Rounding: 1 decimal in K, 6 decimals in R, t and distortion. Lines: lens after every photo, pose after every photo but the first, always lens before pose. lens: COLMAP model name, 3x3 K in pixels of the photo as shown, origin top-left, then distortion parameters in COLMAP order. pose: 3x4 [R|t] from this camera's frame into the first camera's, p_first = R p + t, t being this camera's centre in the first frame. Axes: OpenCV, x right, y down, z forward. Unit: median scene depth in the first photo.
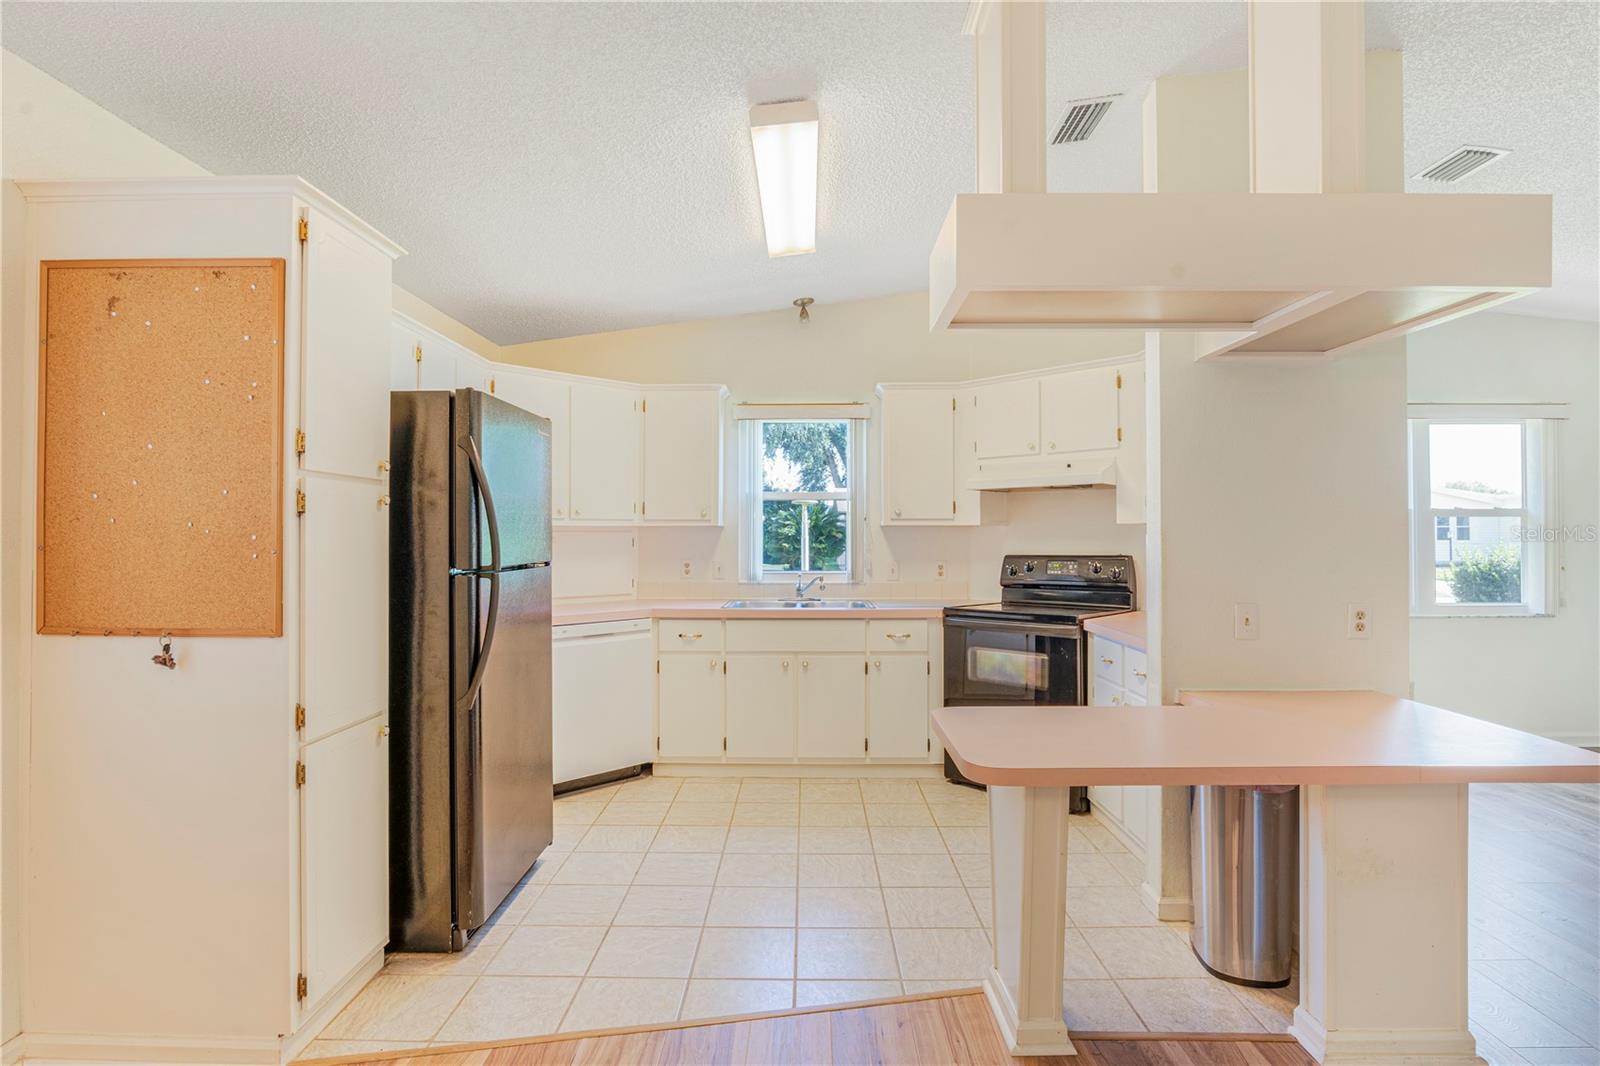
lens RADIAL K [[797.1, 0, 787.1], [0, 797.1, 529.5], [0, 0, 1]] dist [-0.013485, 0.000737]
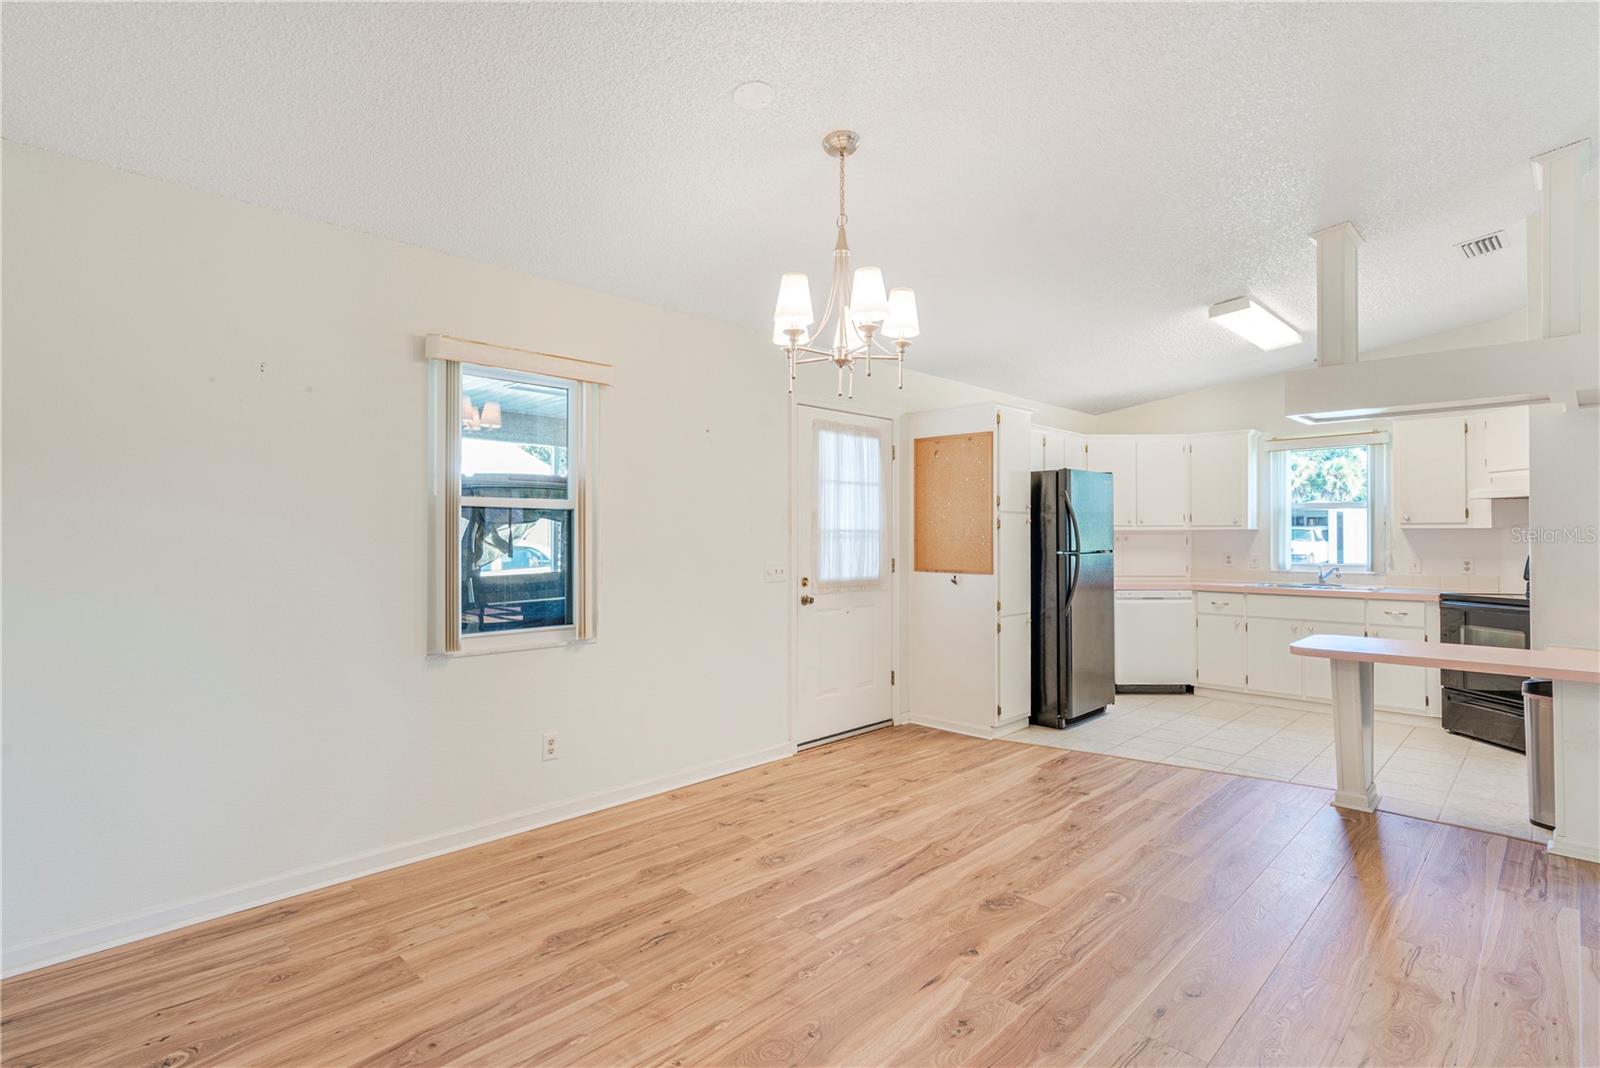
lens RADIAL K [[754.9, 0, 800.2], [0, 754.9, 529.0], [0, 0, 1]] dist [-0.003113, 0.000977]
pose [[0.725341, -0.005687, -0.688366, 0.295110], [0.004429, 0.999984, -0.003594, -0.004784], [0.688375, -0.000441, 0.725354, -0.593759]]
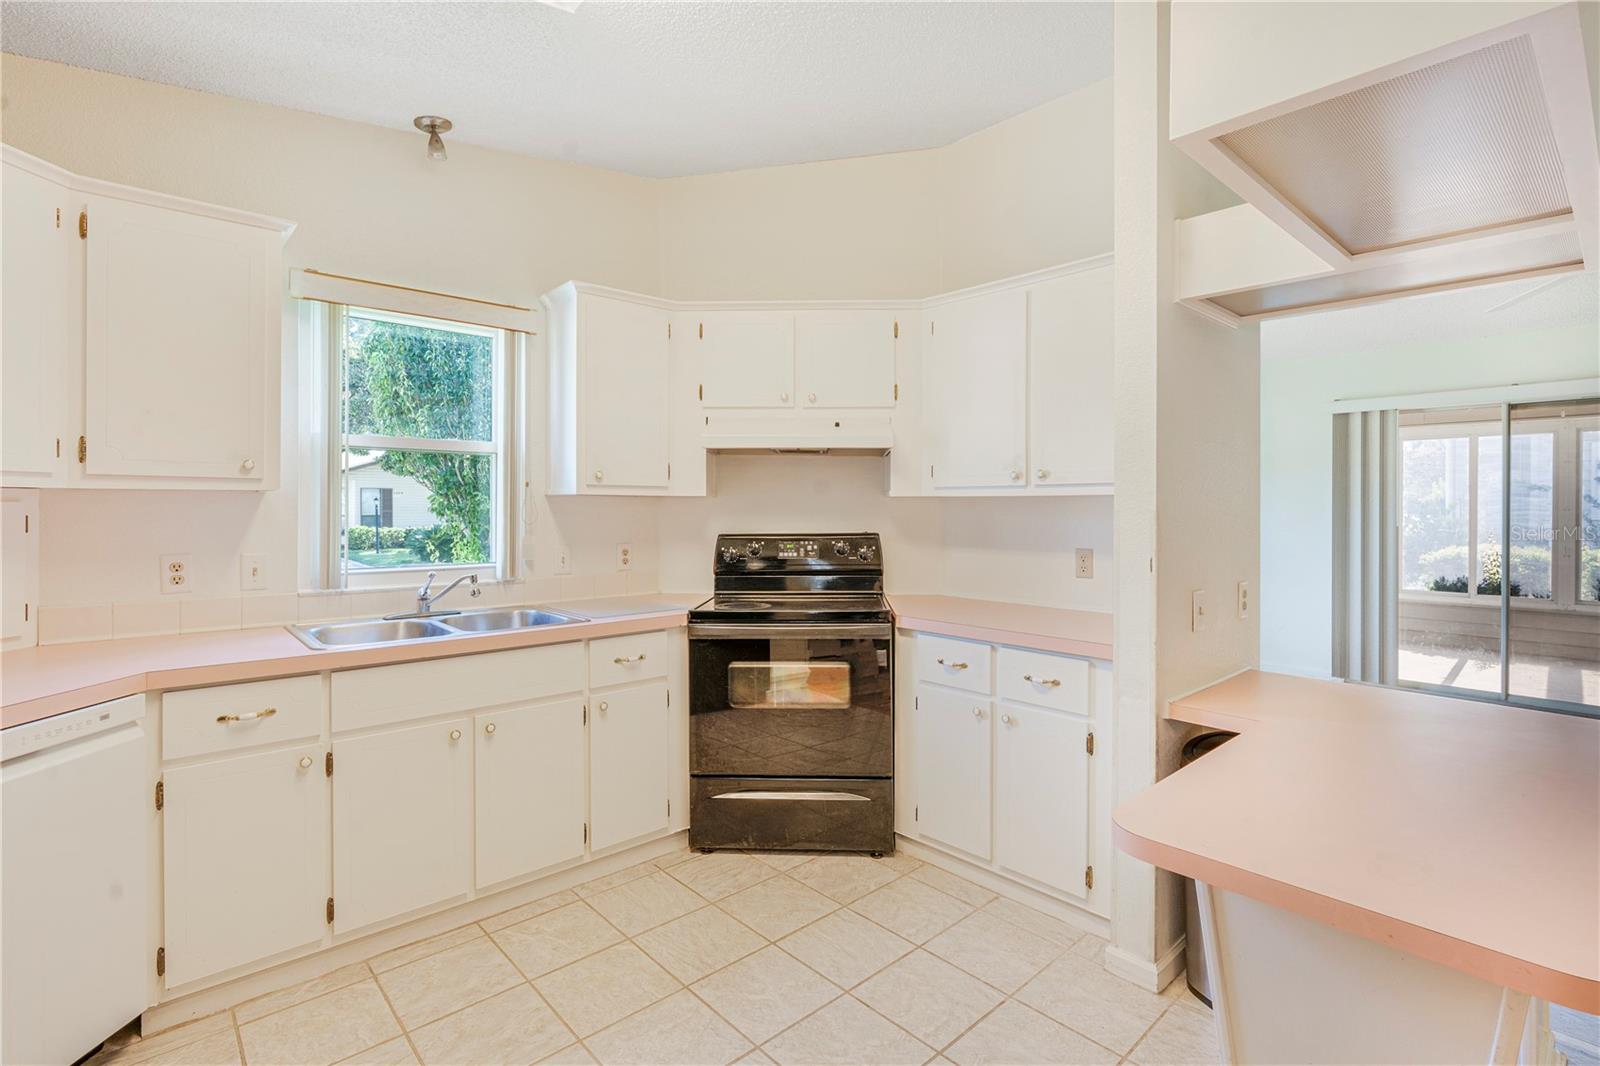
lens RADIAL K [[754.9, 0, 806.2], [0, 754.9, 512.6], [0, 0, 1]] dist [-0.003113, 0.000977]
pose [[0.727053, -0.001901, 0.686579, -0.198478], [-0.007940, 0.999906, 0.011177, 0.001600], [-0.686535, -0.013577, 0.726970, 0.454489]]
